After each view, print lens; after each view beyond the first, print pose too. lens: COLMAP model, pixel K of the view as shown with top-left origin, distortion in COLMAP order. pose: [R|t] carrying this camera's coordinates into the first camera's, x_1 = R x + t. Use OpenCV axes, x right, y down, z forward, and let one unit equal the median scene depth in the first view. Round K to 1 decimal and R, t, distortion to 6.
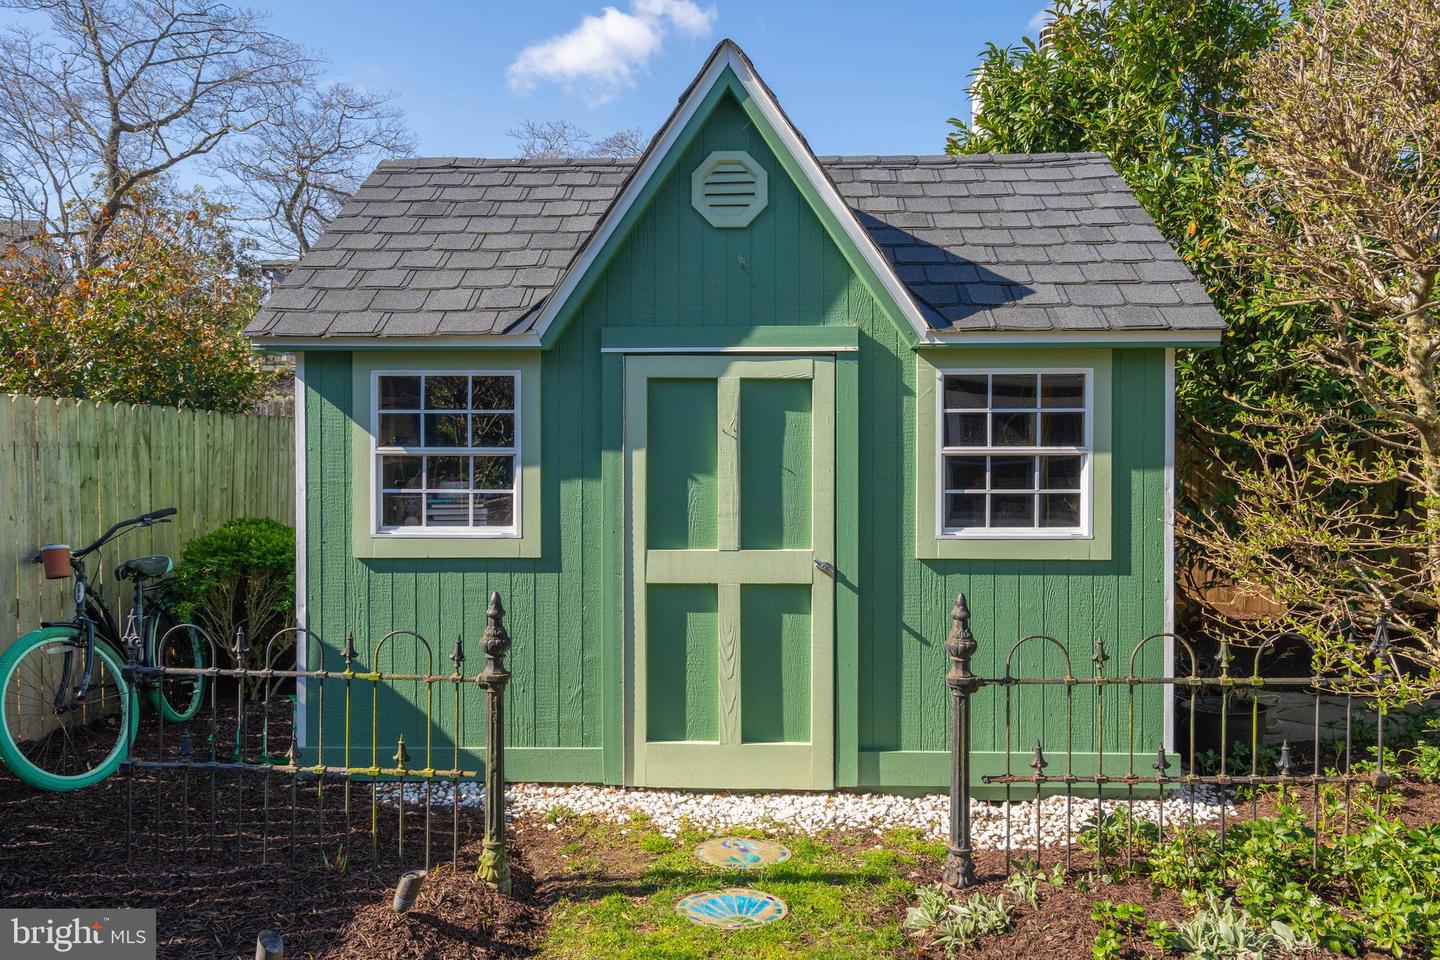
lens RADIAL K [[1090.9, 0, 707.7], [0, 1090.9, 478.9], [0, 0, 1]] dist [0.014212, 0.004793]
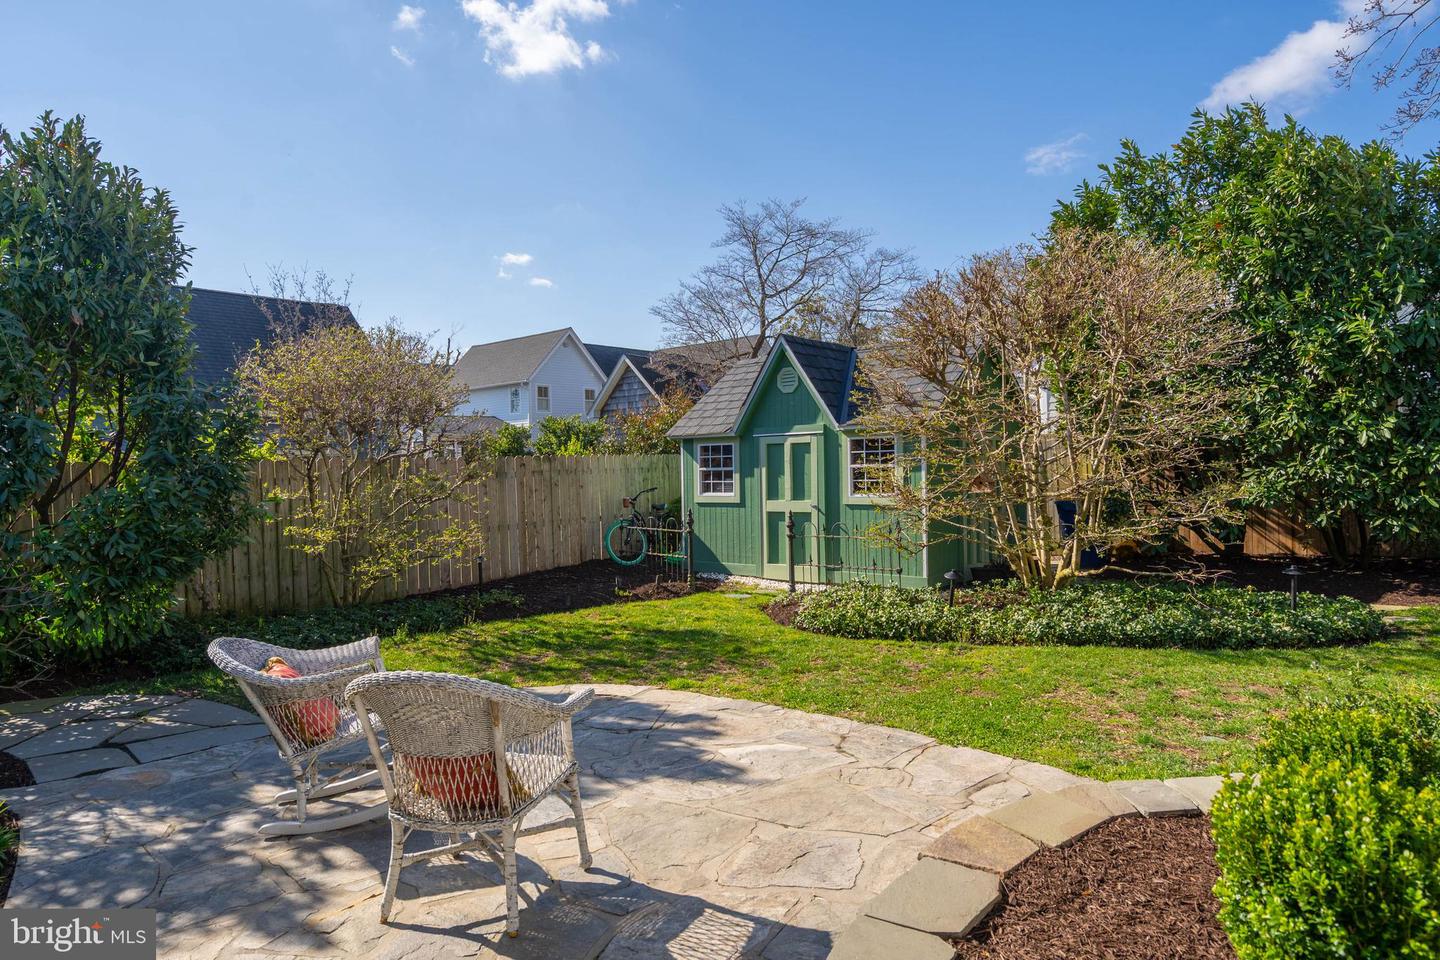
lens RADIAL K [[884.3, 0, 719.6], [0, 884.3, 487.6], [0, 0, 1]] dist [-0.001552, 0.001372]
pose [[0.776351, -0.001831, -0.630298, 1.396926], [0.010527, 0.999894, 0.010061, 0.002935], [0.630212, -0.014447, 0.776288, -0.997490]]
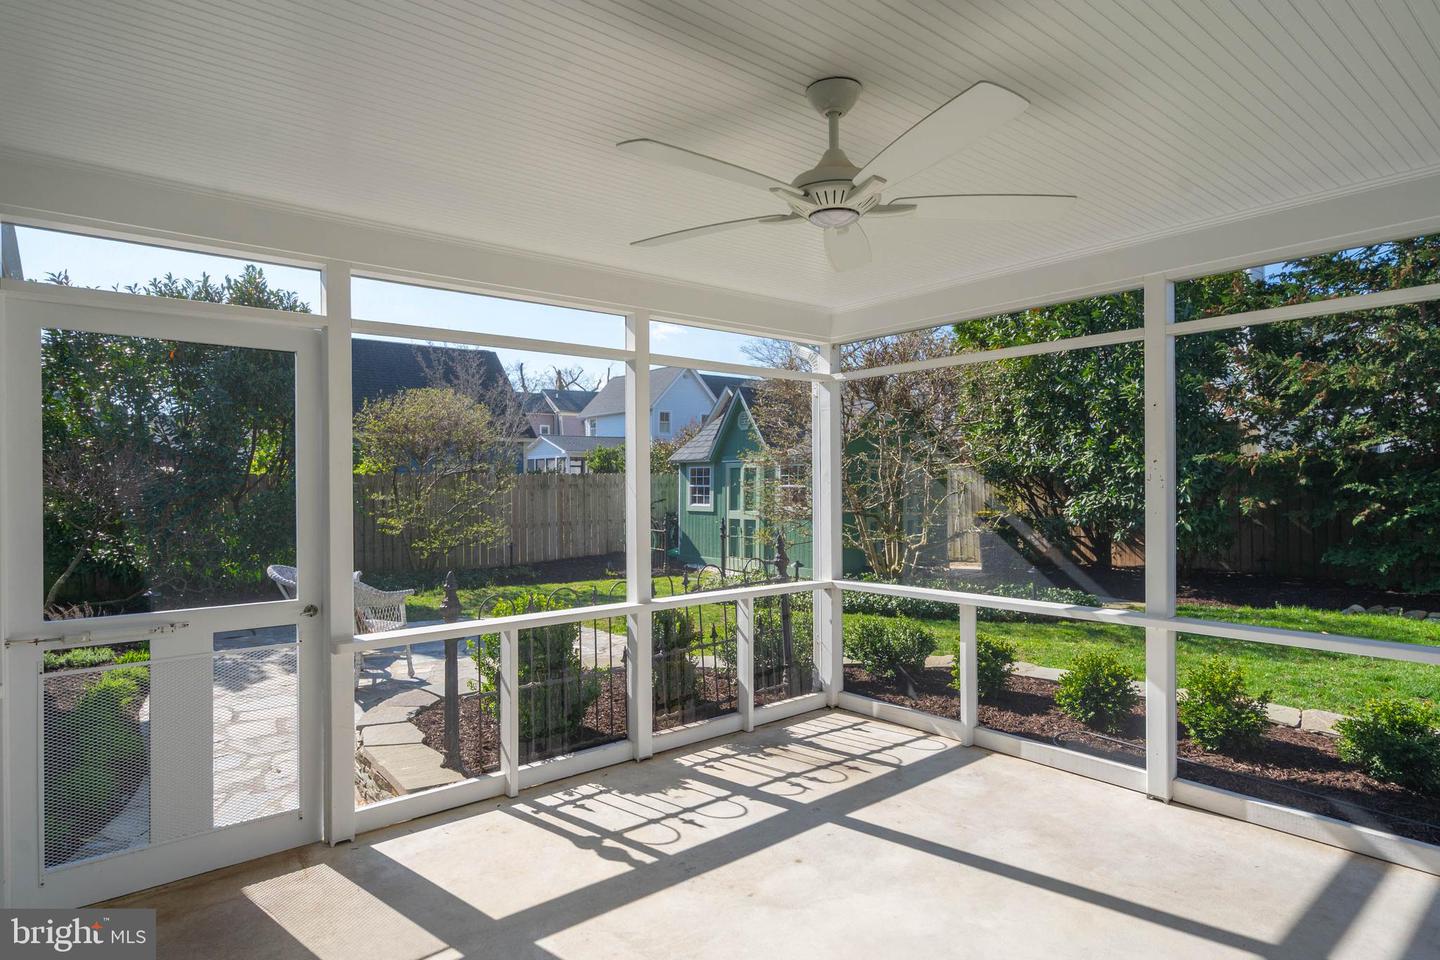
lens RADIAL K [[829.9, 0, 712.7], [0, 829.9, 477.6], [0, 0, 1]] dist [-0.001103, 0.000803]
pose [[0.640663, -0.005528, -0.767802, 2.280242], [-0.013042, 0.999751, -0.018080, -0.000482], [0.767711, 0.021597, 0.640432, -1.033189]]
